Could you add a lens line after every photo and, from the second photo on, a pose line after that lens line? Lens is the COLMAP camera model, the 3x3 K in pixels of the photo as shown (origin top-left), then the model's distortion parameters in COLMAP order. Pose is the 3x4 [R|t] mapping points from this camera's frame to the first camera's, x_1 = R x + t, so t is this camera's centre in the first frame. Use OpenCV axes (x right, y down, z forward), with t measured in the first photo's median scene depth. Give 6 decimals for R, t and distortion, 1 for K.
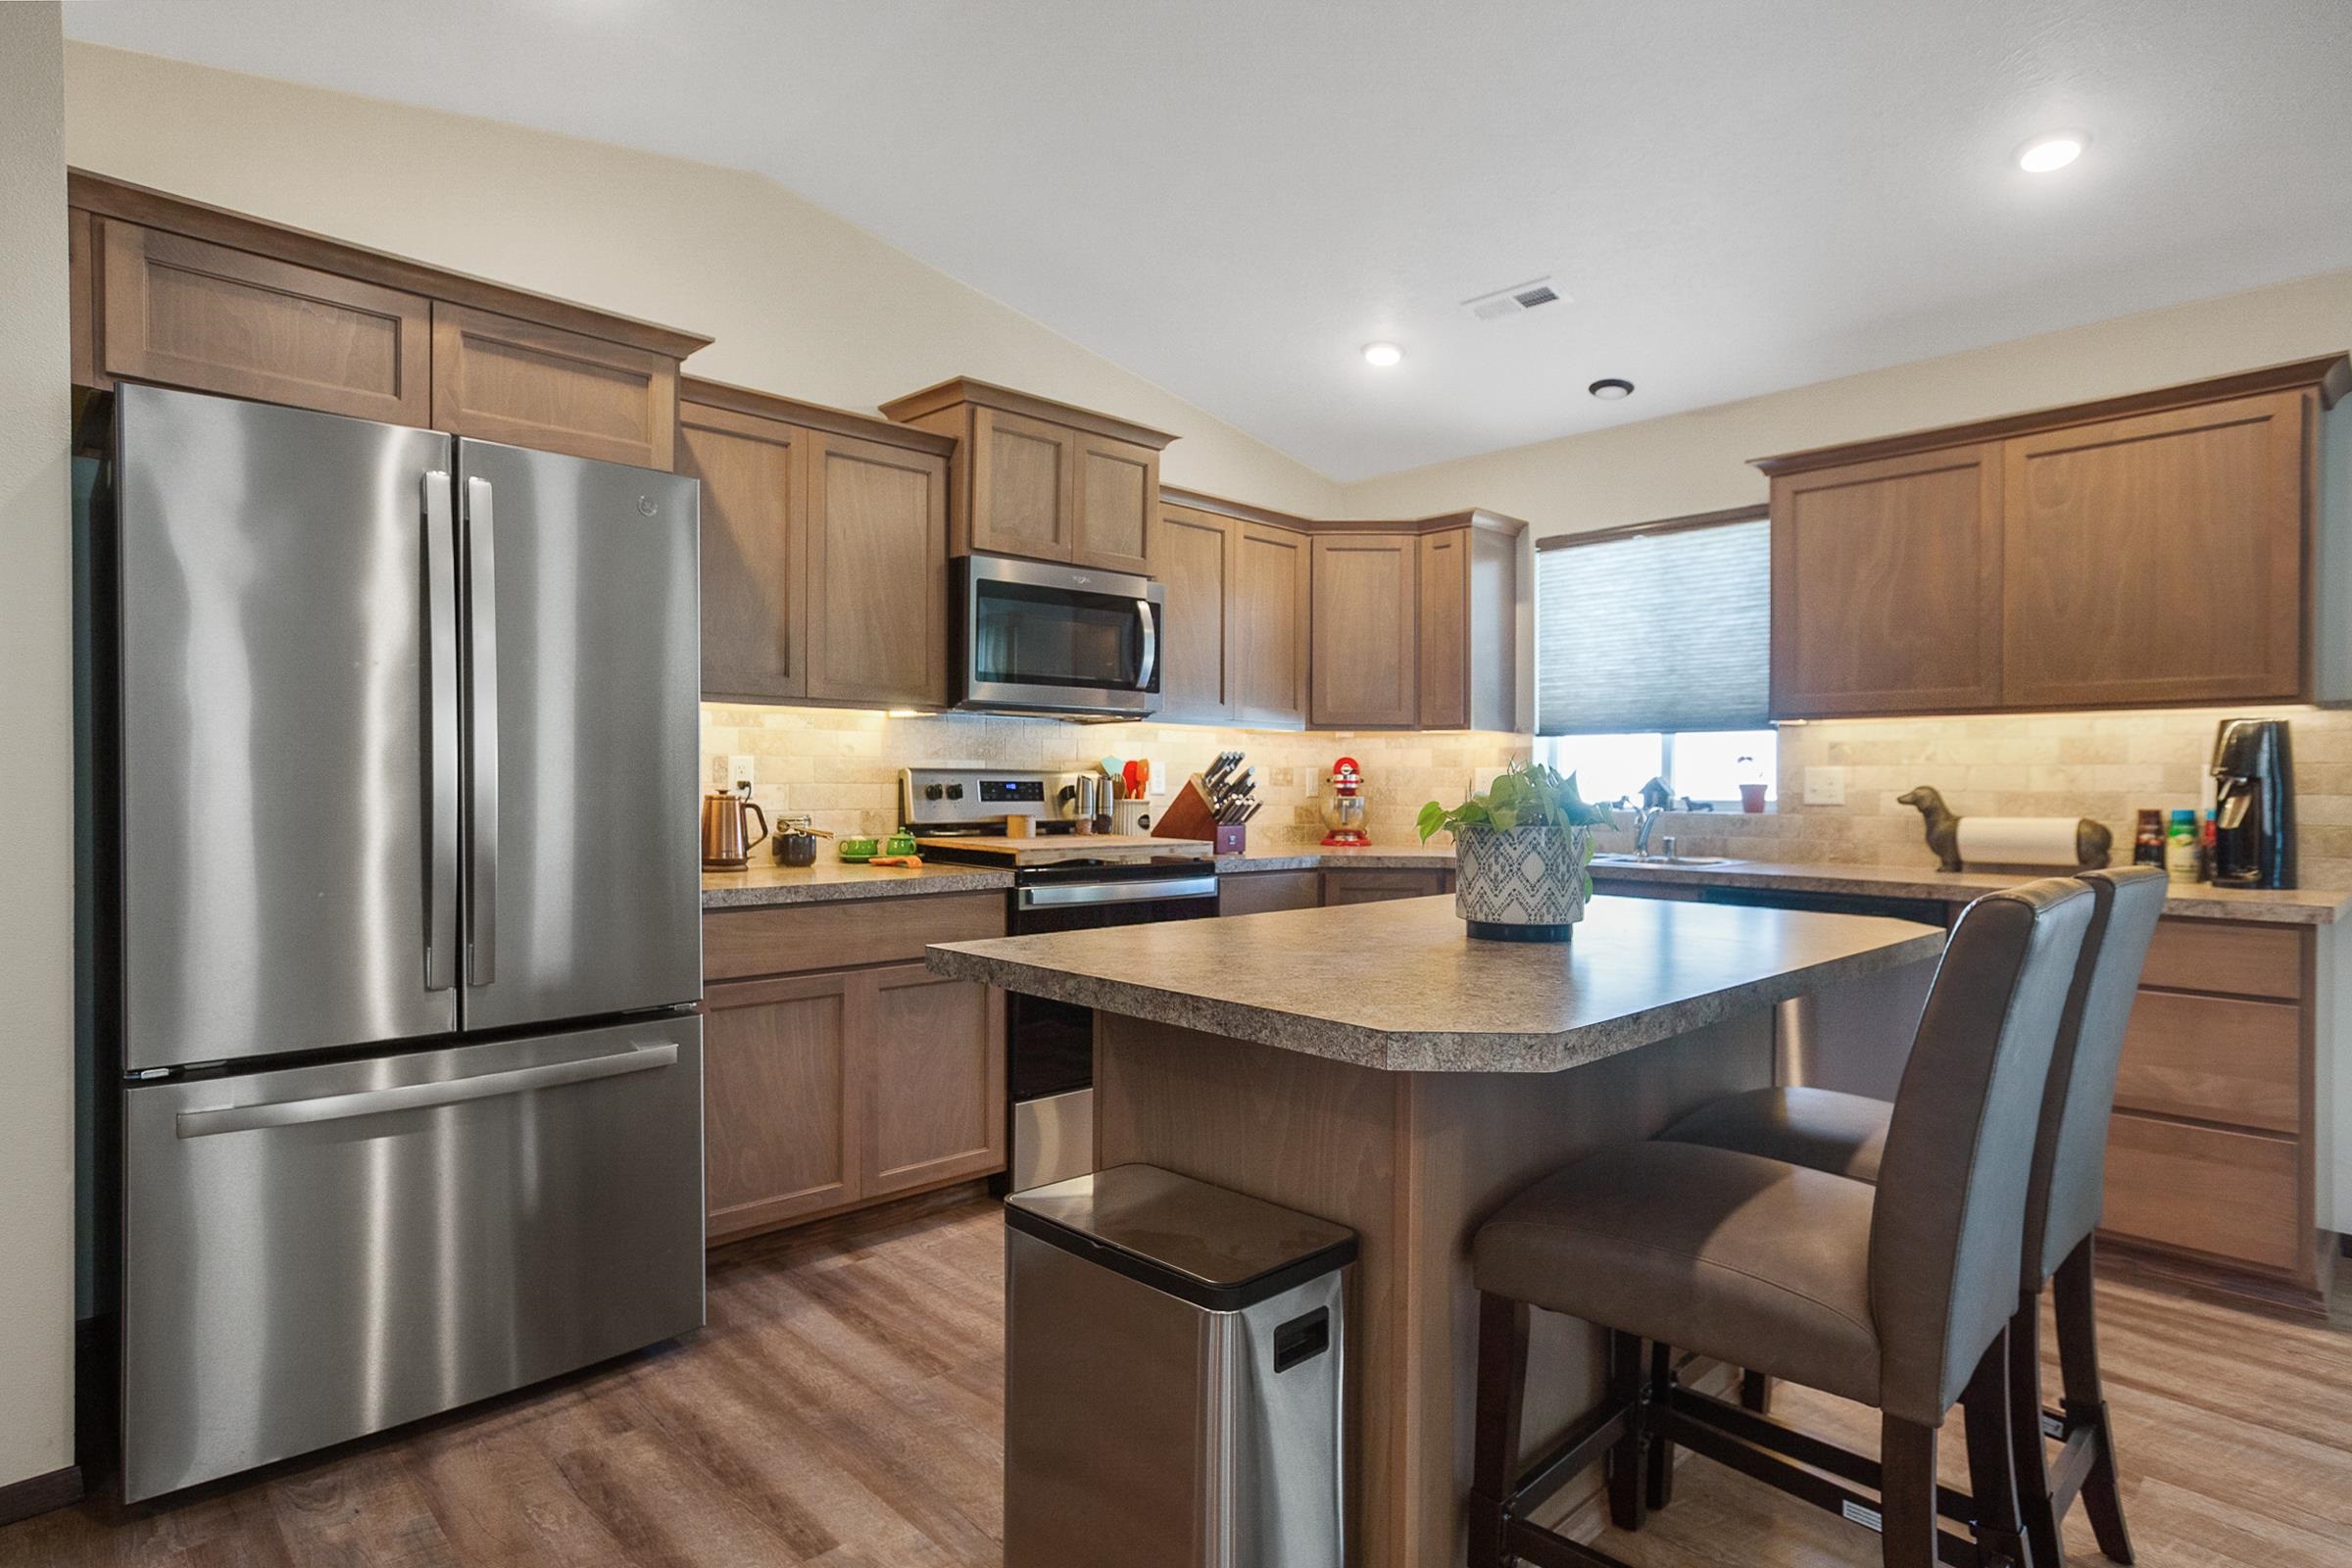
lens RADIAL K [[1263.9, 0, 1206.7], [0, 1263.9, 785.3], [0, 0, 1]] dist [-0.017367, 0.009851]
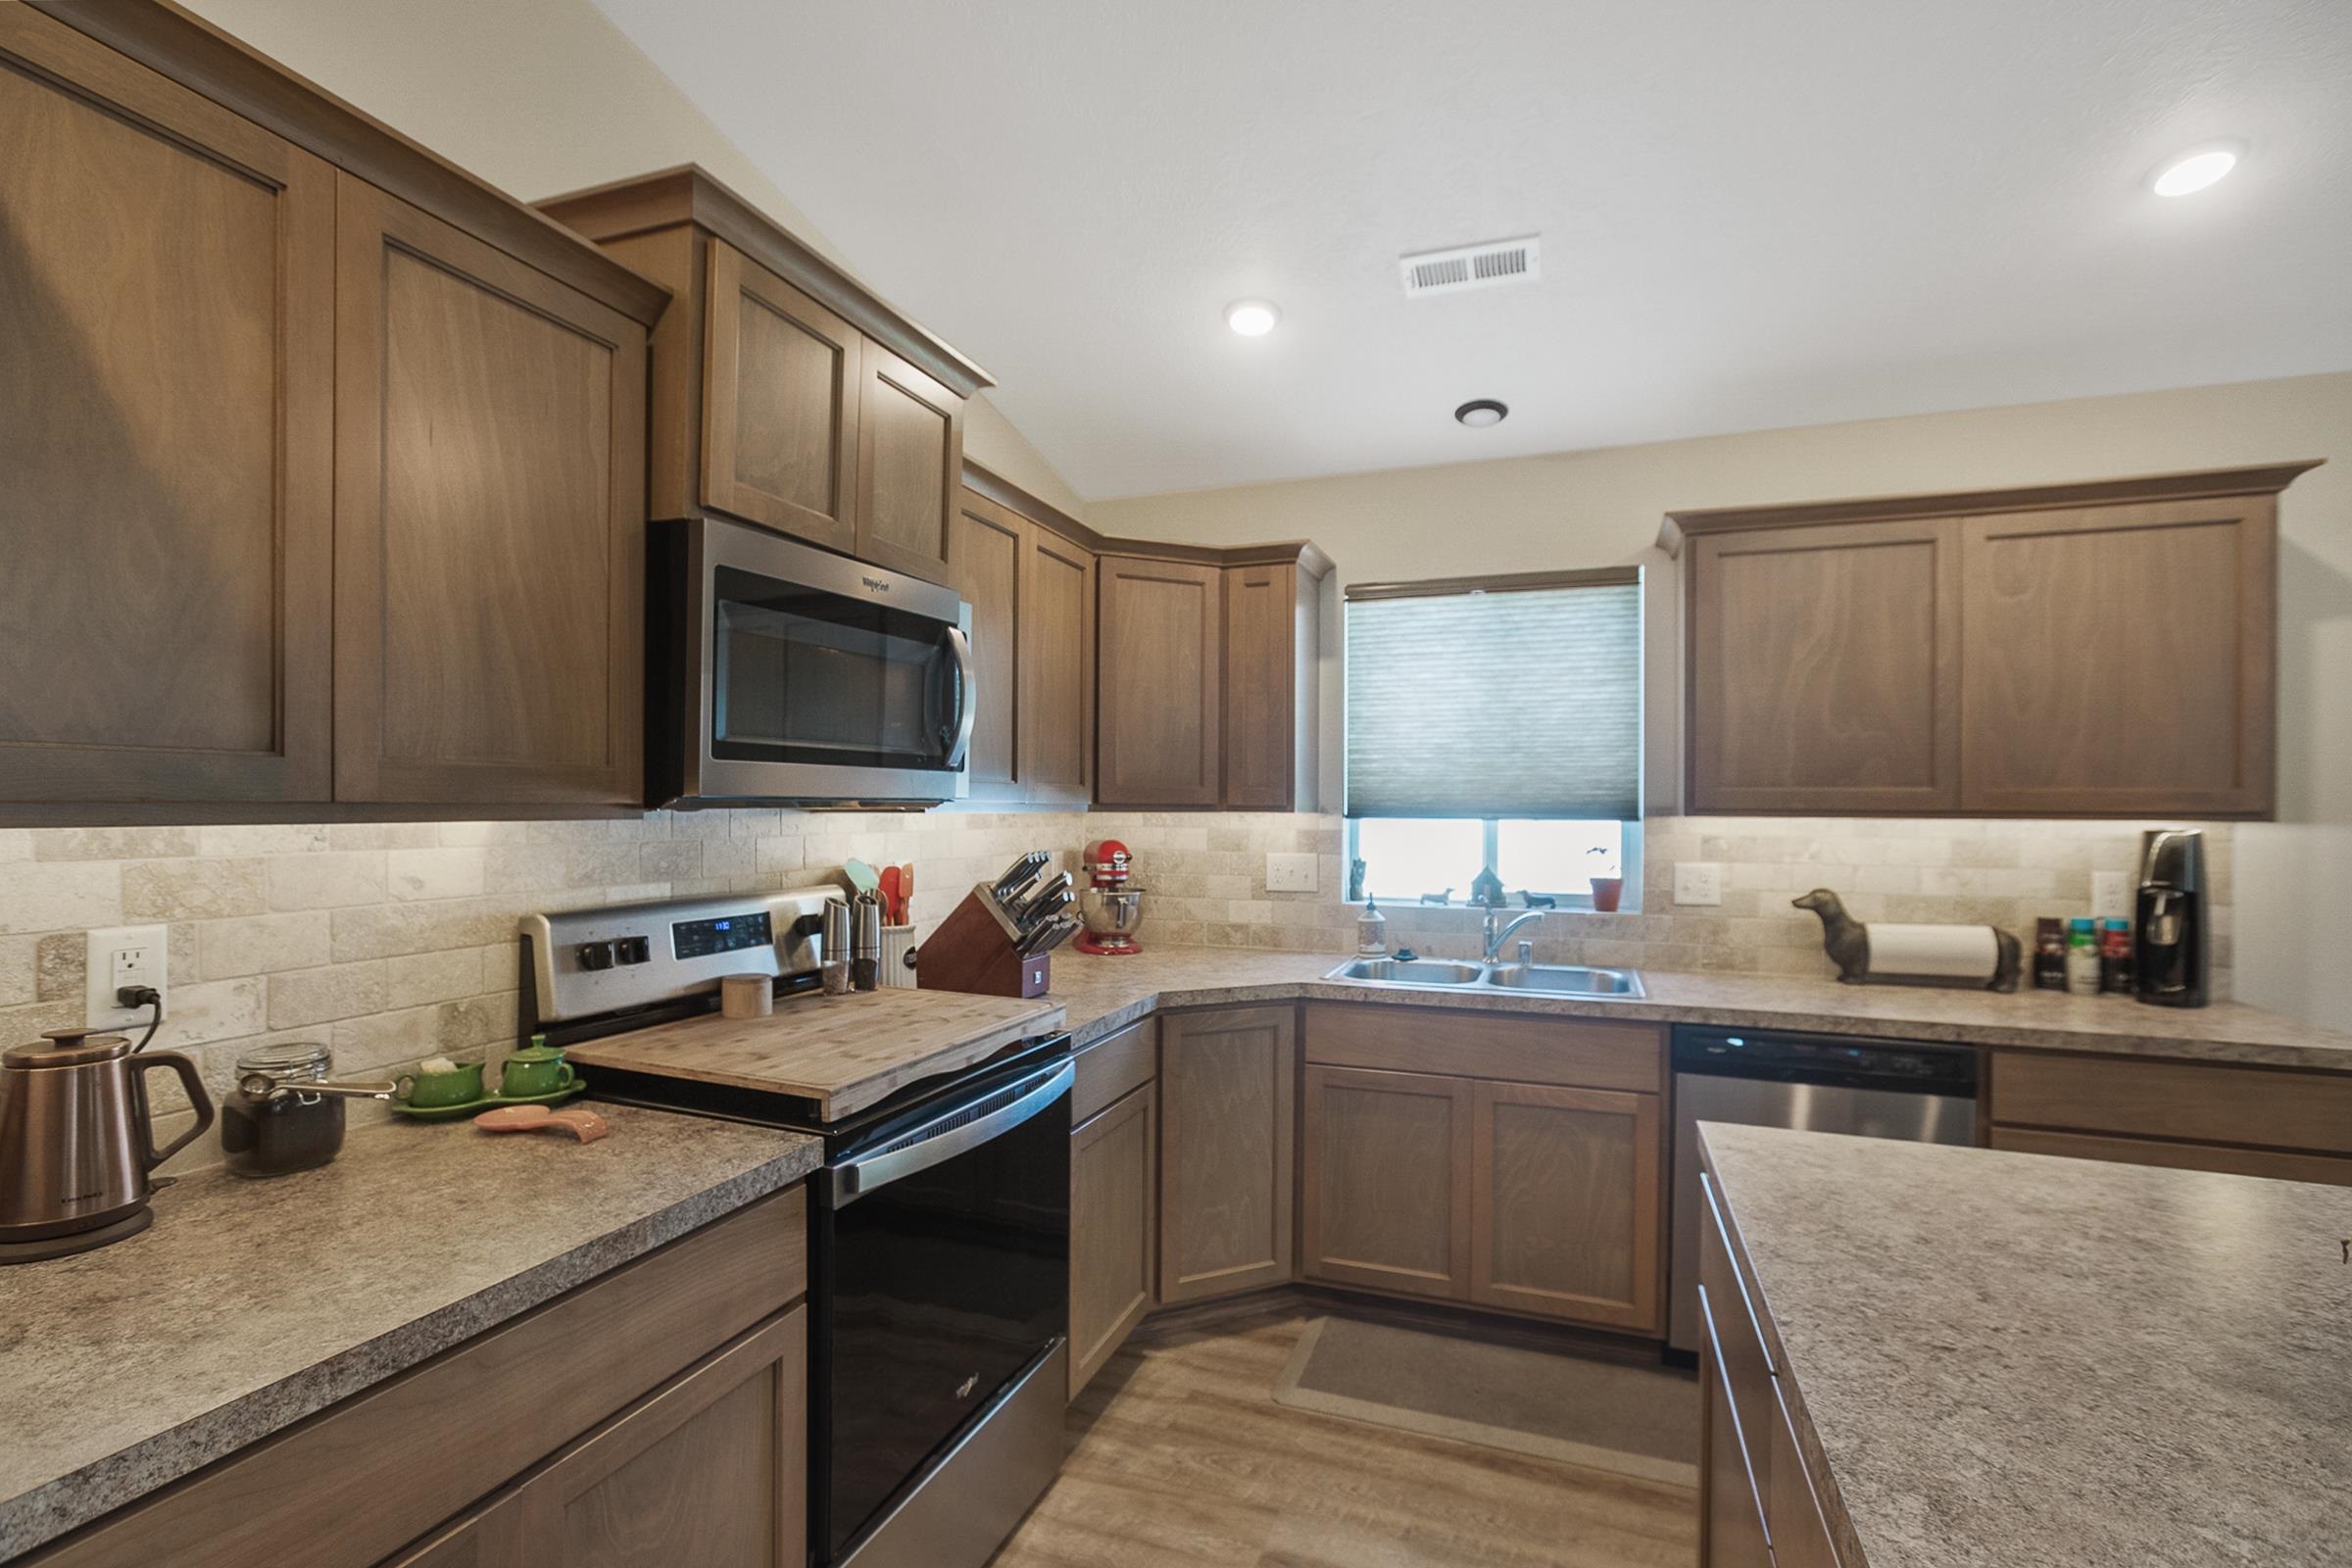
lens RADIAL K [[1075.7, 0, 1176.0], [0, 1075.7, 805.9], [0, 0, 1]] dist [-0.027843, 0.012516]
pose [[0.909309, 0.000551, 0.416122, -0.183239], [-0.002447, 0.999989, 0.004023, -0.062326], [-0.416115, -0.004676, 0.909300, 0.491497]]
